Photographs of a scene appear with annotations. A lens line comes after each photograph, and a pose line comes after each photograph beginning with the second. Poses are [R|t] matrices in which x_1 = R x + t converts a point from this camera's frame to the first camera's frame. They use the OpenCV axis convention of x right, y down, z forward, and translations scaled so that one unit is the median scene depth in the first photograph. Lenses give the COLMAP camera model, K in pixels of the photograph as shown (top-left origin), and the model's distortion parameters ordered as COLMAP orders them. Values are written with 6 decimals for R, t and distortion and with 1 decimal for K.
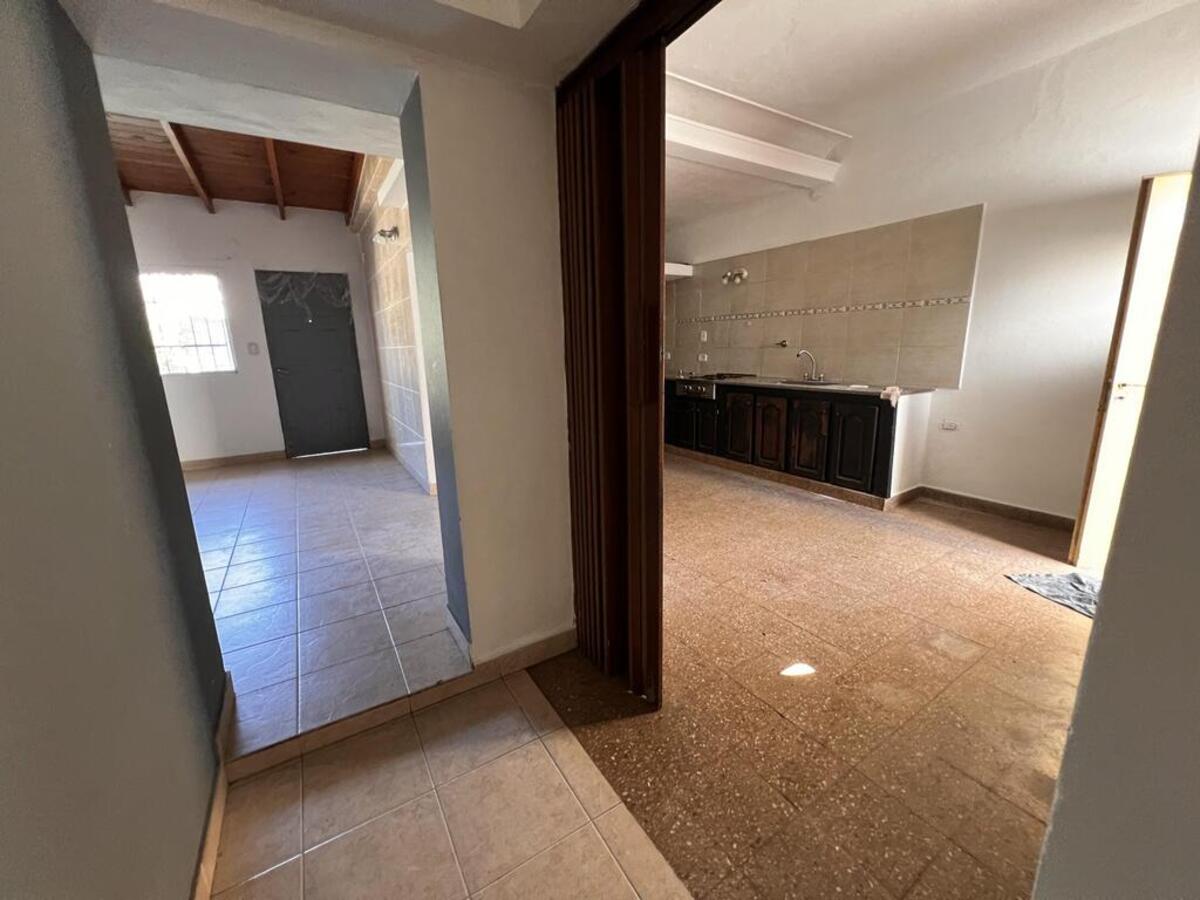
lens RADIAL K [[478.5, 0, 600.8], [0, 478.5, 444.8], [0, 0, 1]] dist [0.002531, 0.000297]
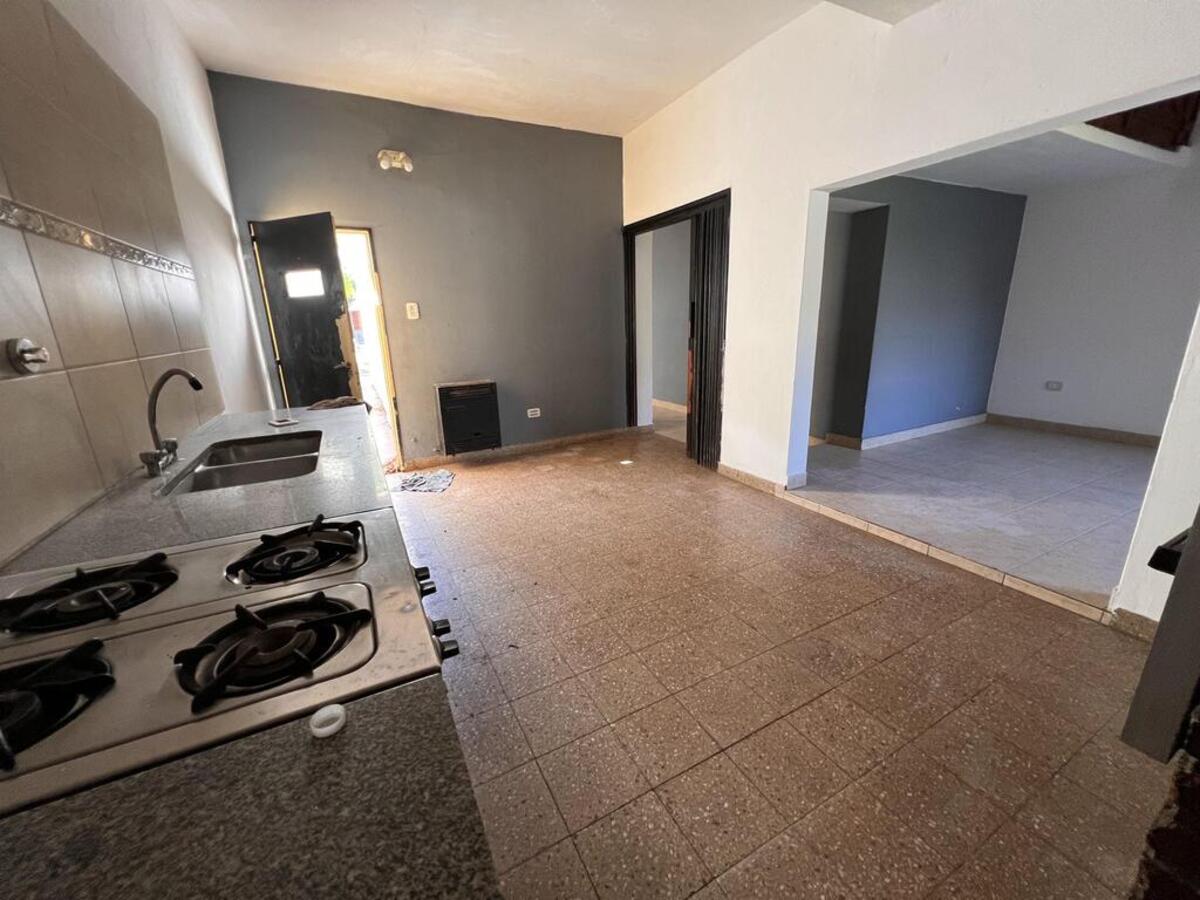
lens RADIAL K [[478.5, 0, 597.3], [0, 478.5, 451.0], [0, 0, 1]] dist [0.002531, 0.000297]
pose [[-0.994887, 0.025682, 0.097673, 0.163426], [0.067752, 0.886932, 0.456904, -0.330171], [-0.074895, 0.461186, -0.884137, 1.549418]]
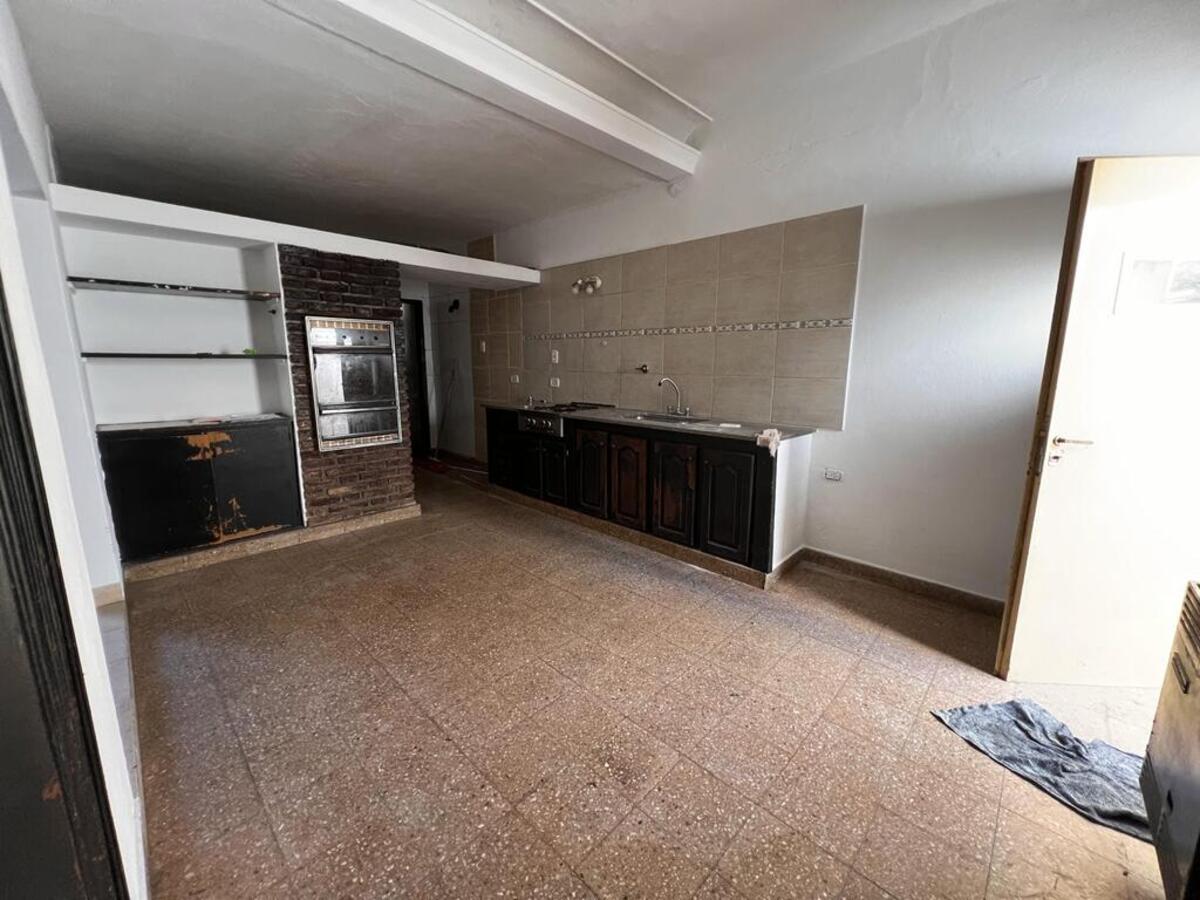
lens RADIAL K [[478.5, 0, 599.4], [0, 478.5, 446.4], [0, 0, 1]] dist [0.002531, 0.000297]
pose [[0.973479, -0.013565, 0.228375, 0.156883], [0.021252, 0.999286, -0.031235, -0.072341], [-0.227789, 0.035260, 0.973072, 0.299158]]
